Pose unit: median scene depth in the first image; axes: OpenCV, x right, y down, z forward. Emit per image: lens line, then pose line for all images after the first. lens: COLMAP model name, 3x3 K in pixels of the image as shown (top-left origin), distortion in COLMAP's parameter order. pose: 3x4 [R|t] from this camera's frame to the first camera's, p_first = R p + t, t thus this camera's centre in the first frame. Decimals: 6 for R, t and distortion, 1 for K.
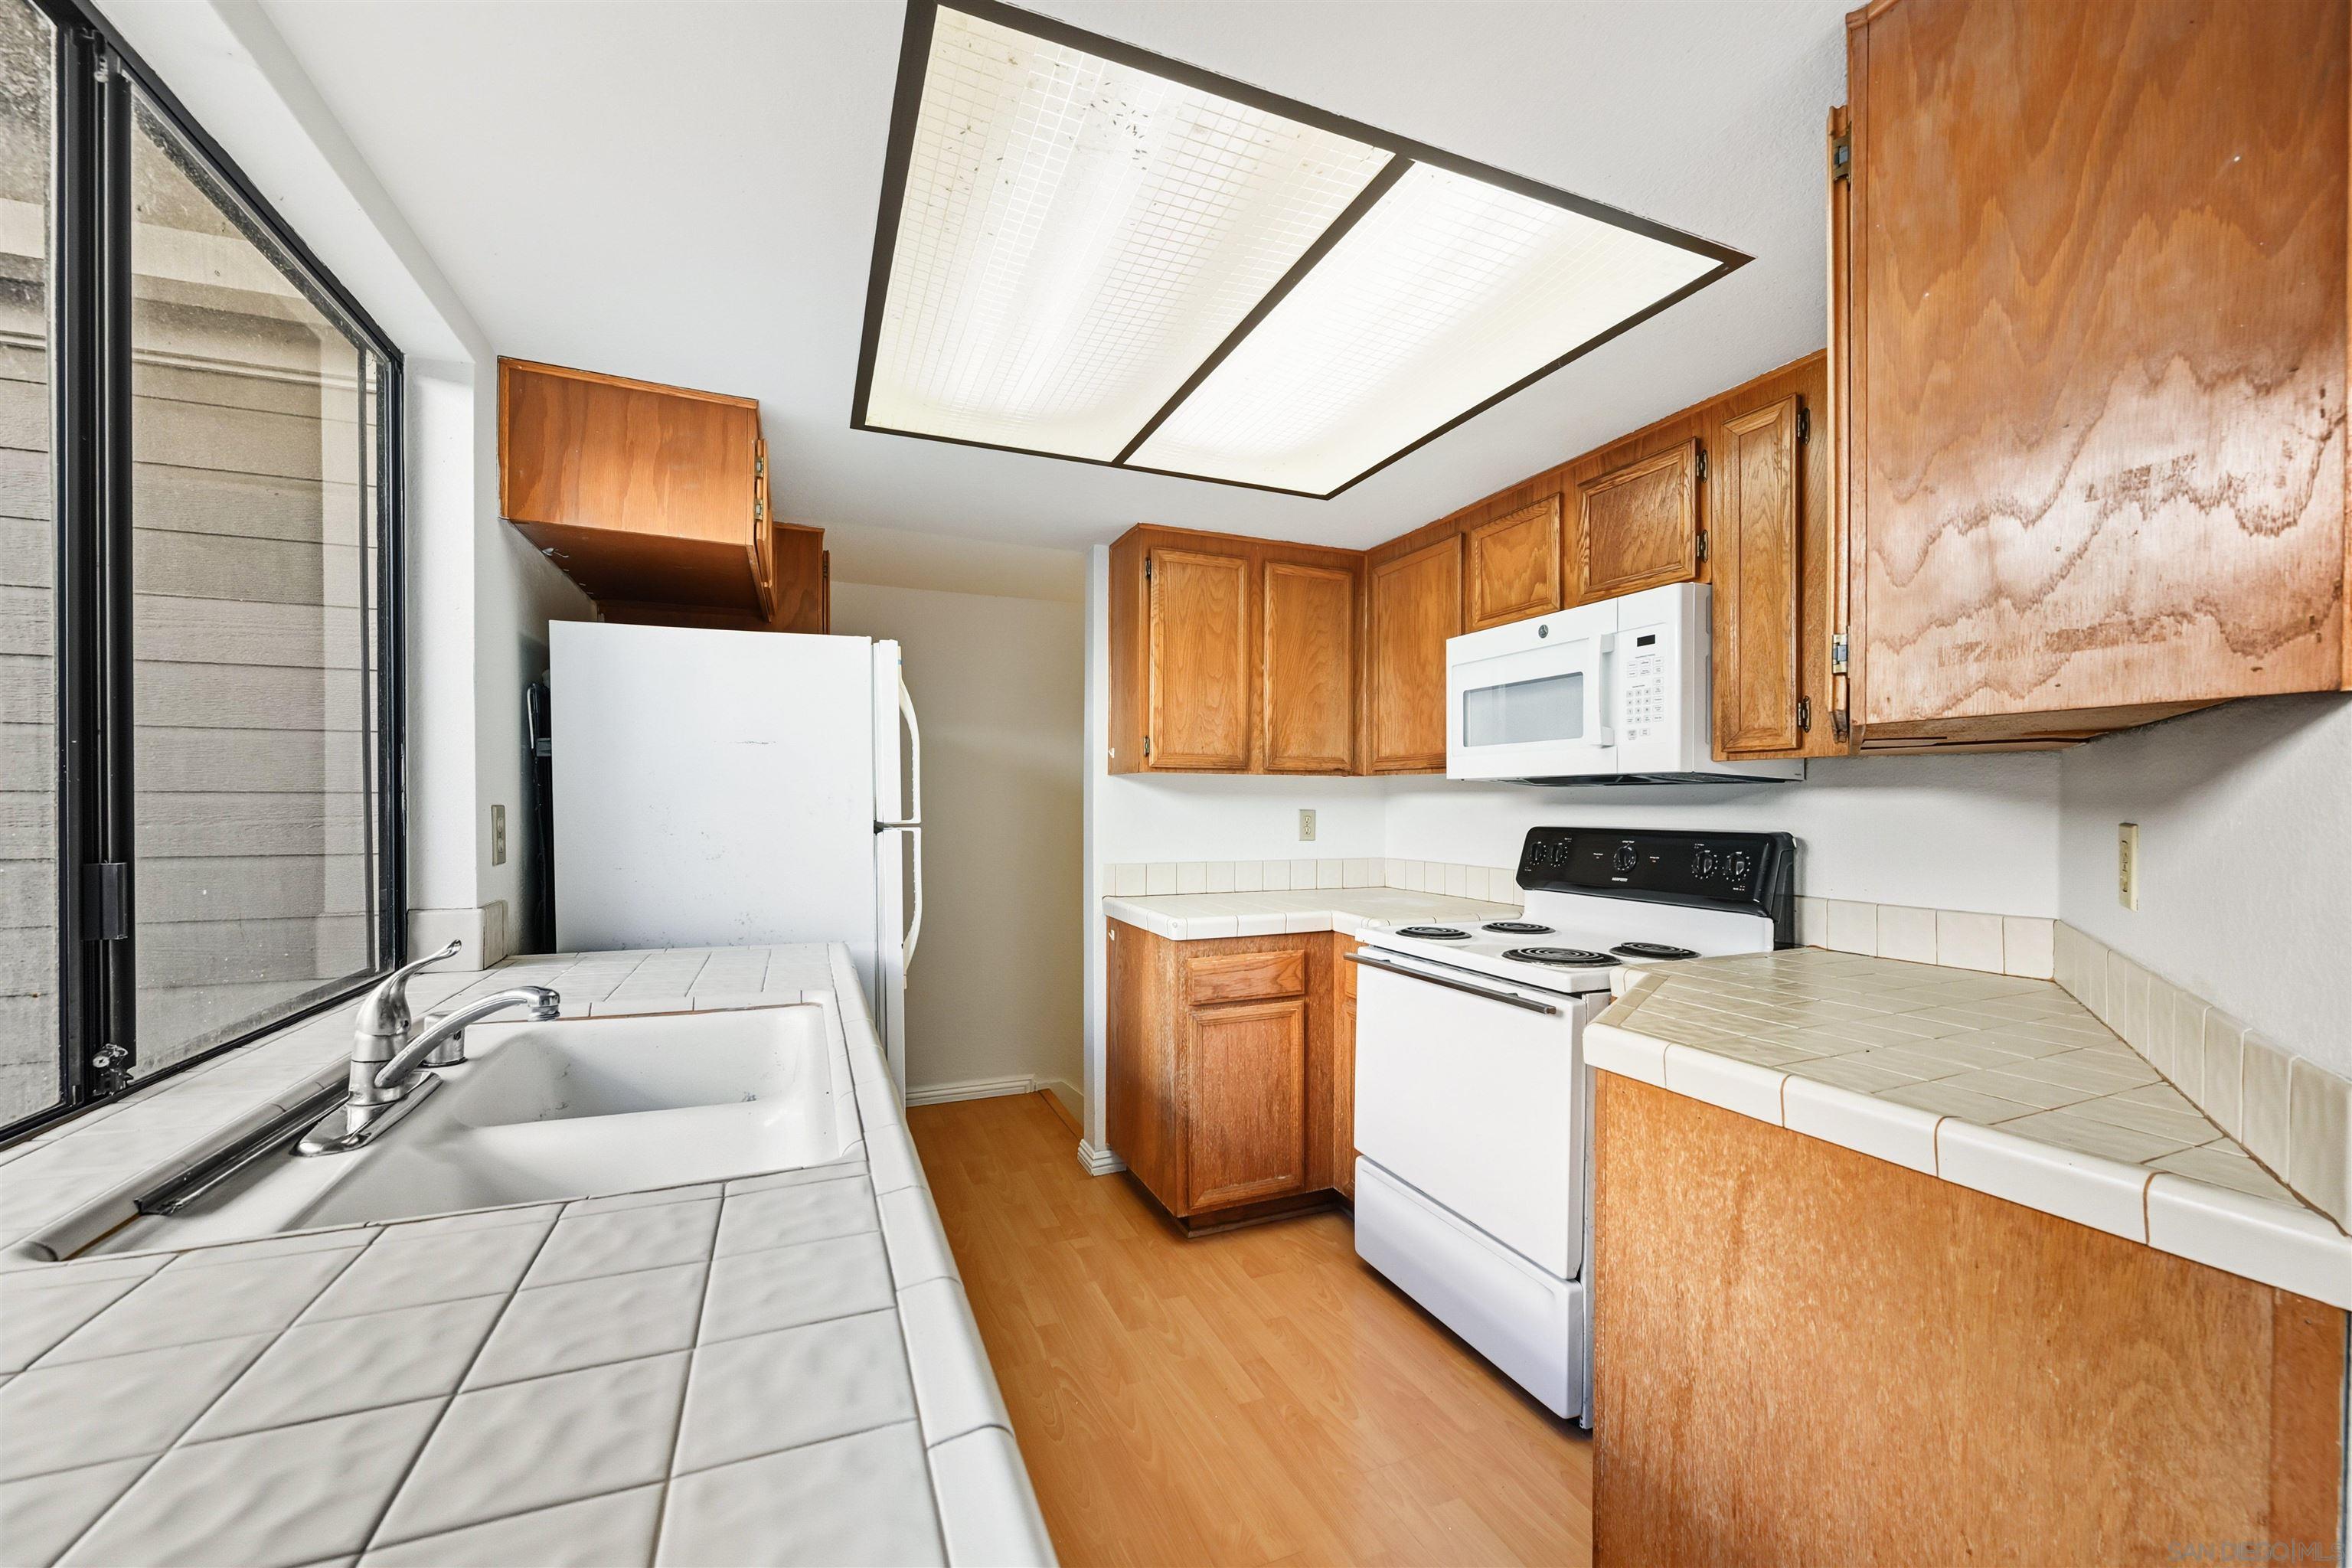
lens RADIAL K [[920.0, 0, 1189.3], [0, 920.0, 810.7], [0, 0, 1]] dist [-0.005214, 0.001602]
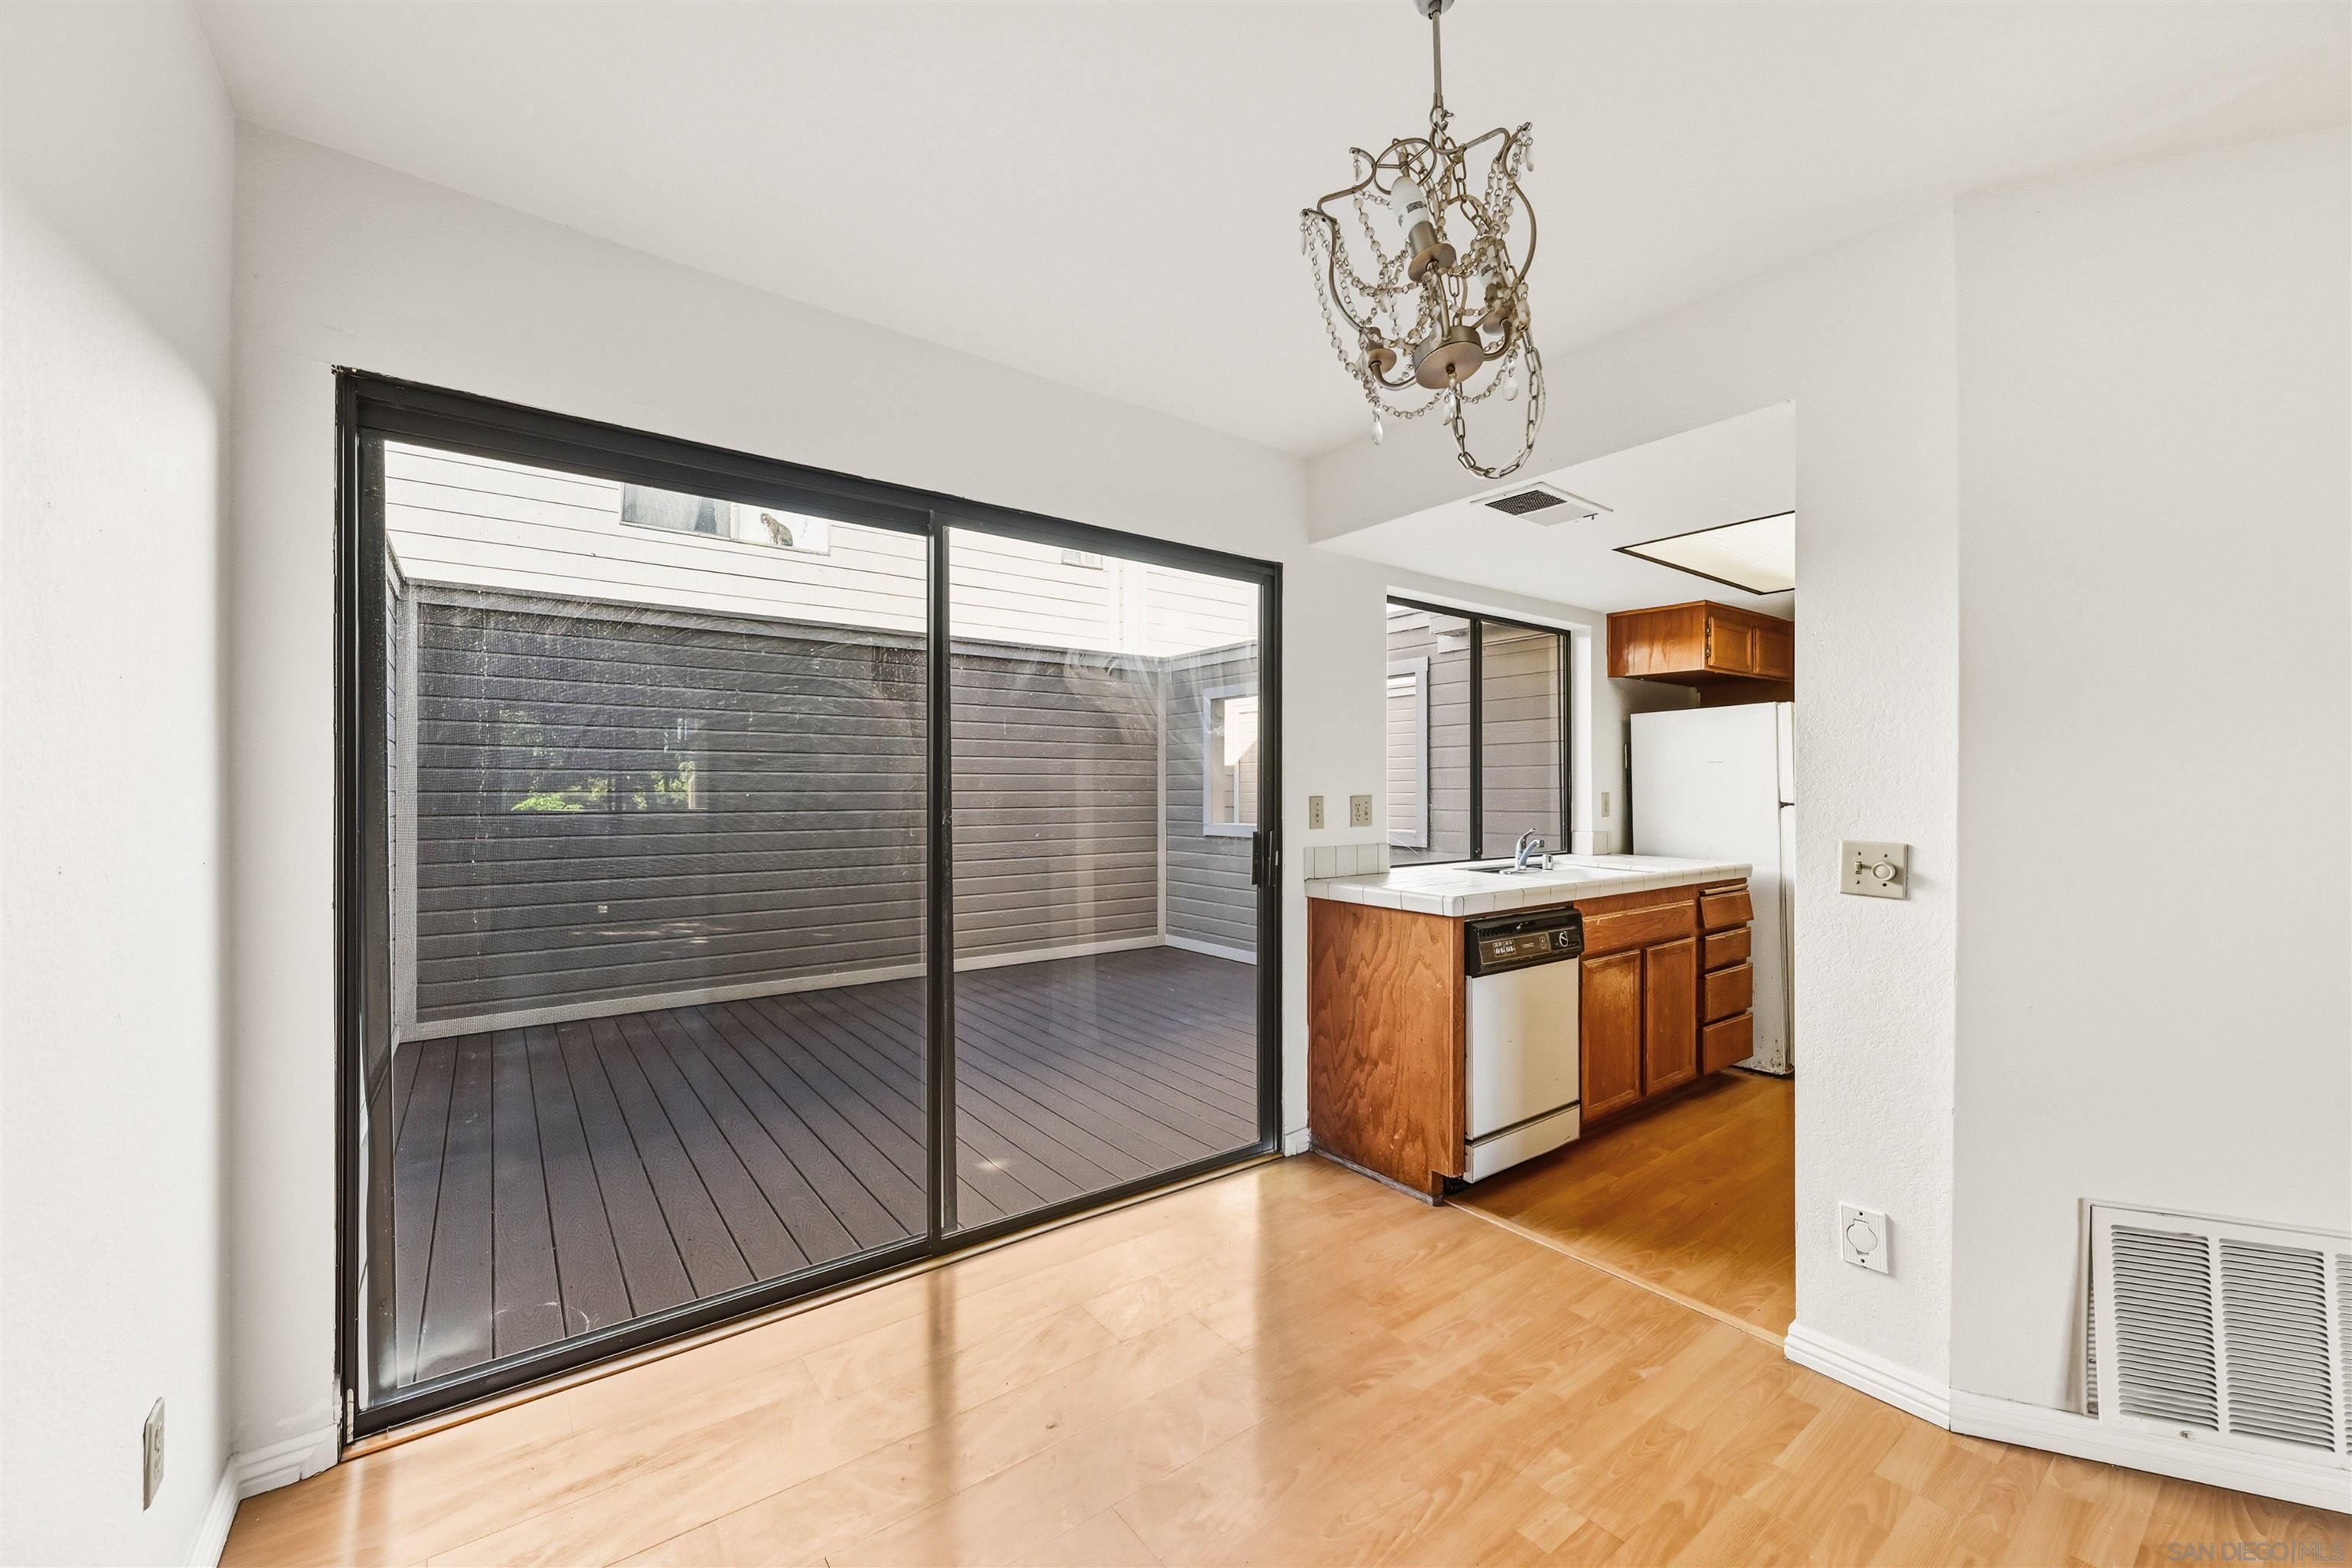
lens RADIAL K [[920.0, 0, 1186.4], [0, 920.0, 785.0], [0, 0, 1]] dist [-0.005214, 0.001602]
pose [[0.249116, -0.009369, -0.968428, 0.955638], [-0.005752, 0.999921, -0.011153, 0.004687], [0.968457, 0.008349, 0.249043, -0.506076]]
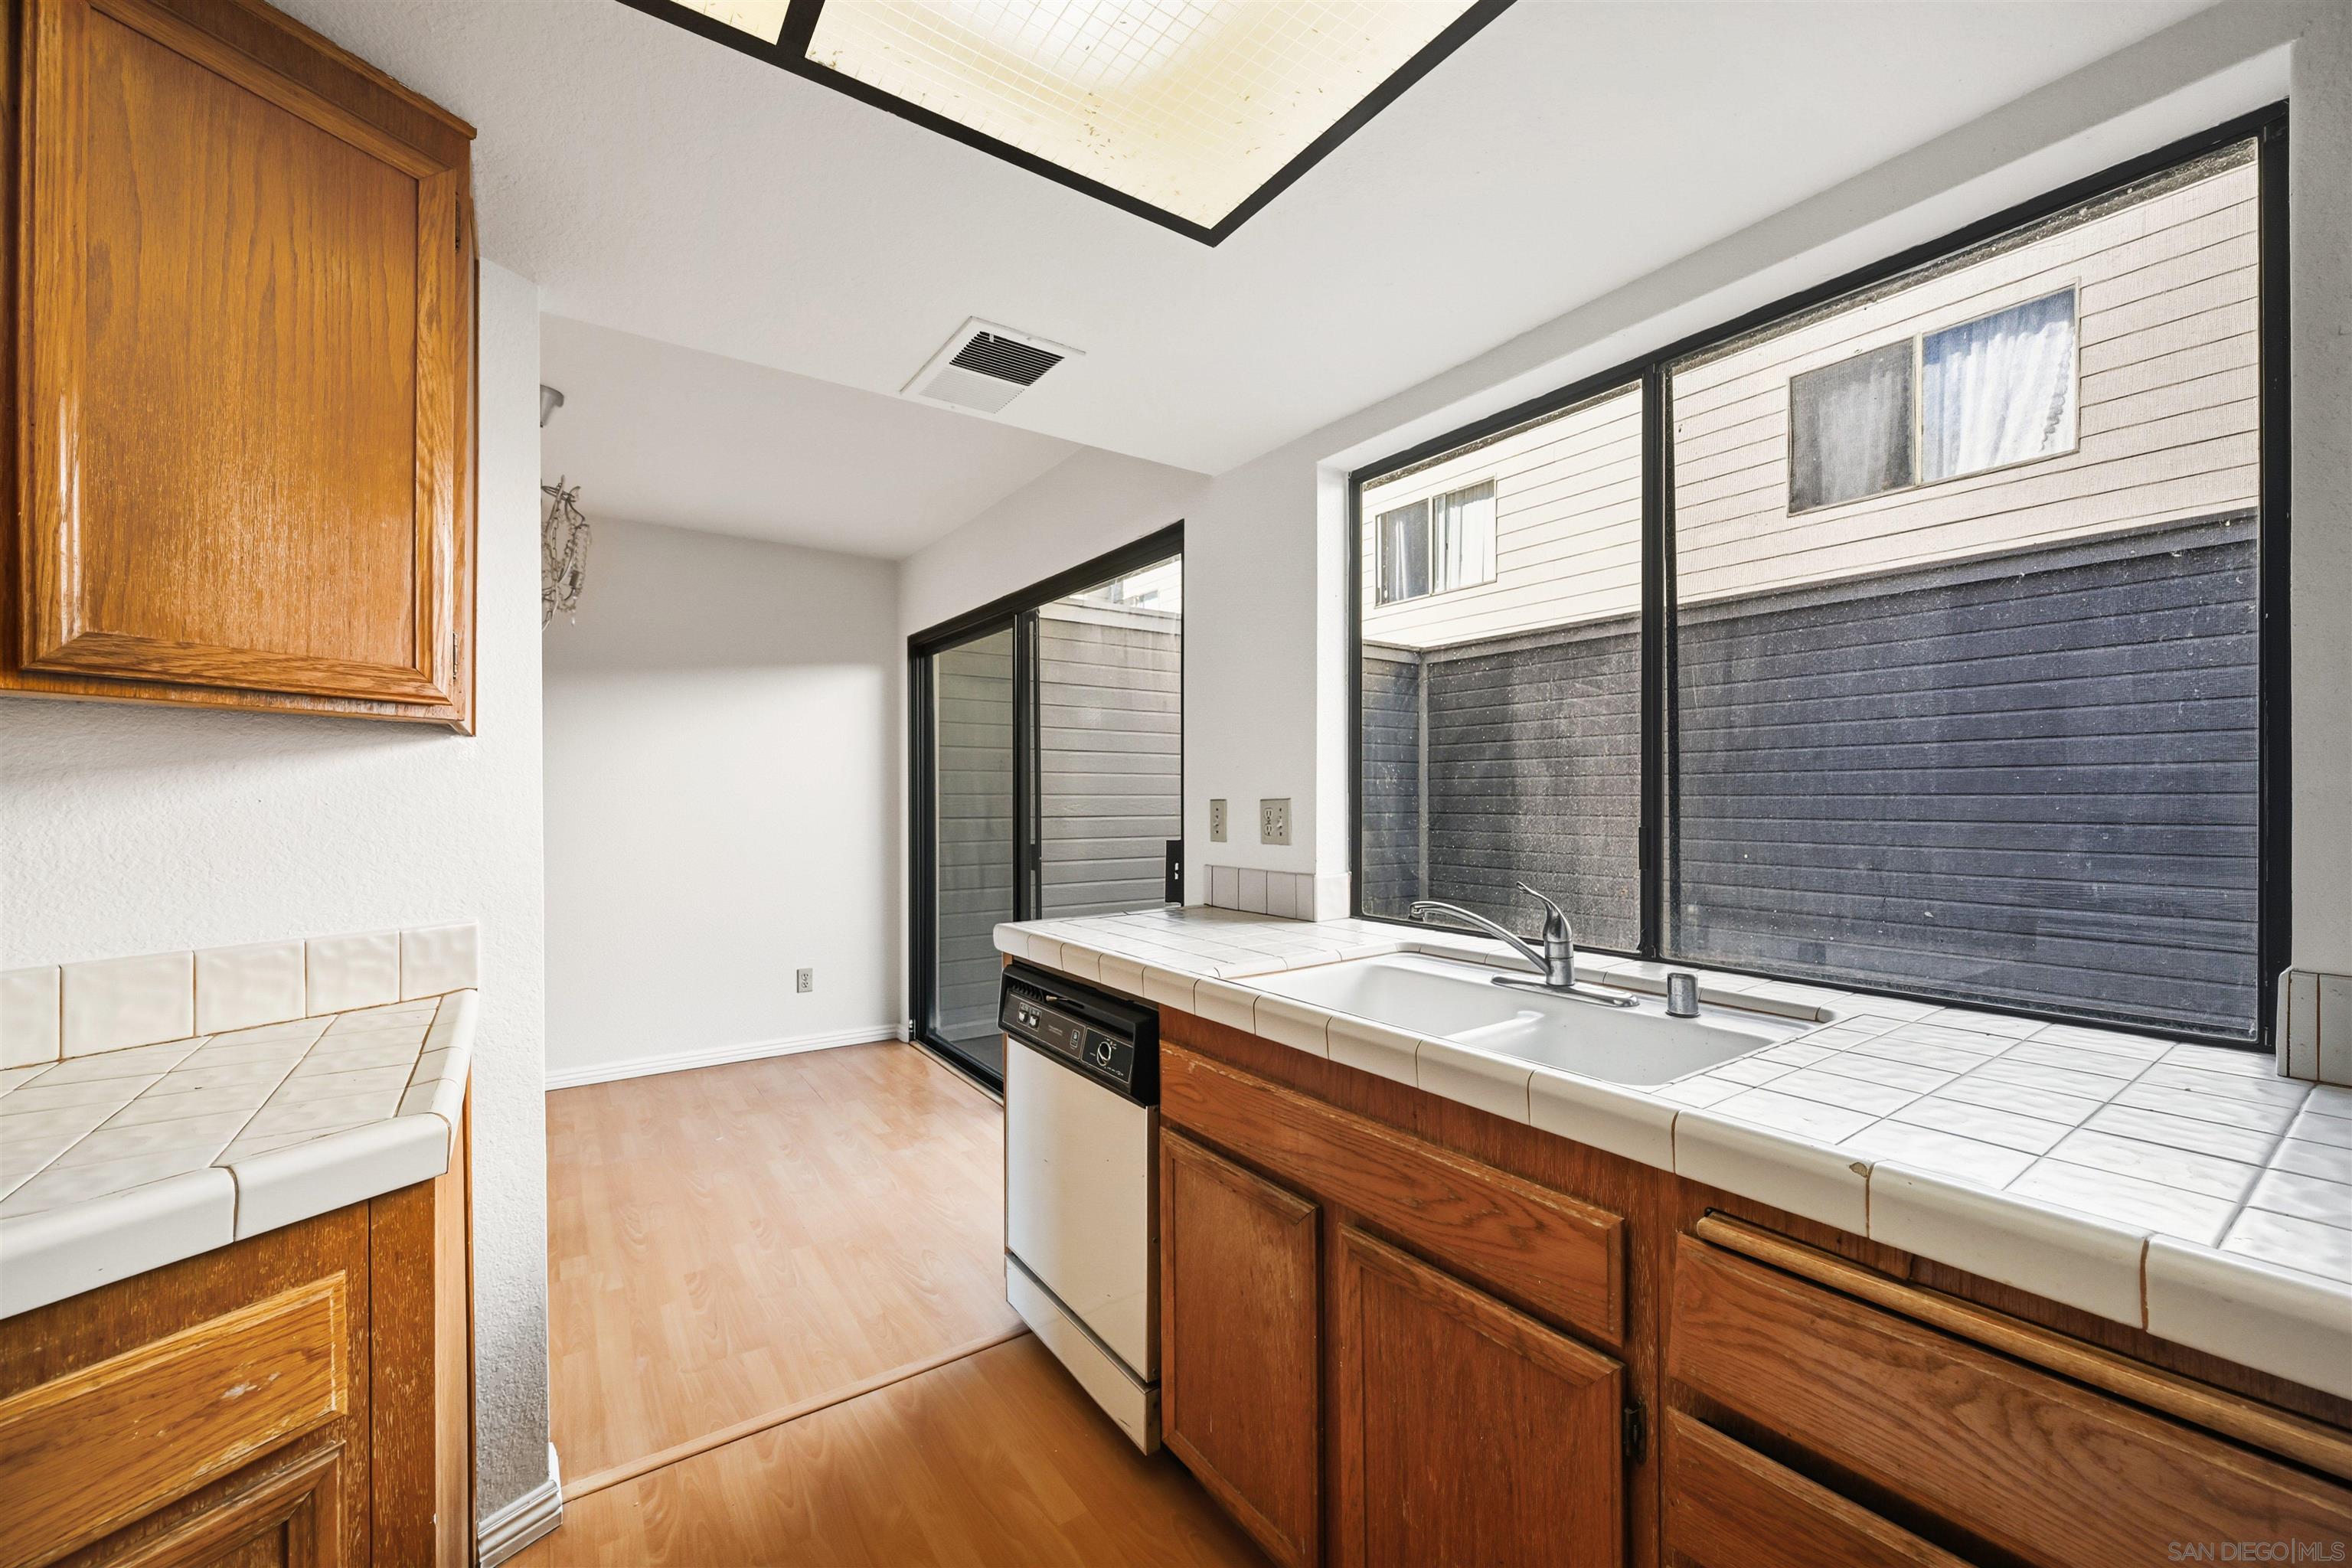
lens RADIAL K [[920.0, 0, 1184.9], [0, 920.0, 800.5], [0, 0, 1]] dist [-0.005214, 0.001602]
pose [[-0.977097, -0.003277, -0.212768, 0.027661], [-0.006029, 0.999906, 0.012286, -0.005112], [0.212708, 0.013287, -0.977026, 0.903931]]
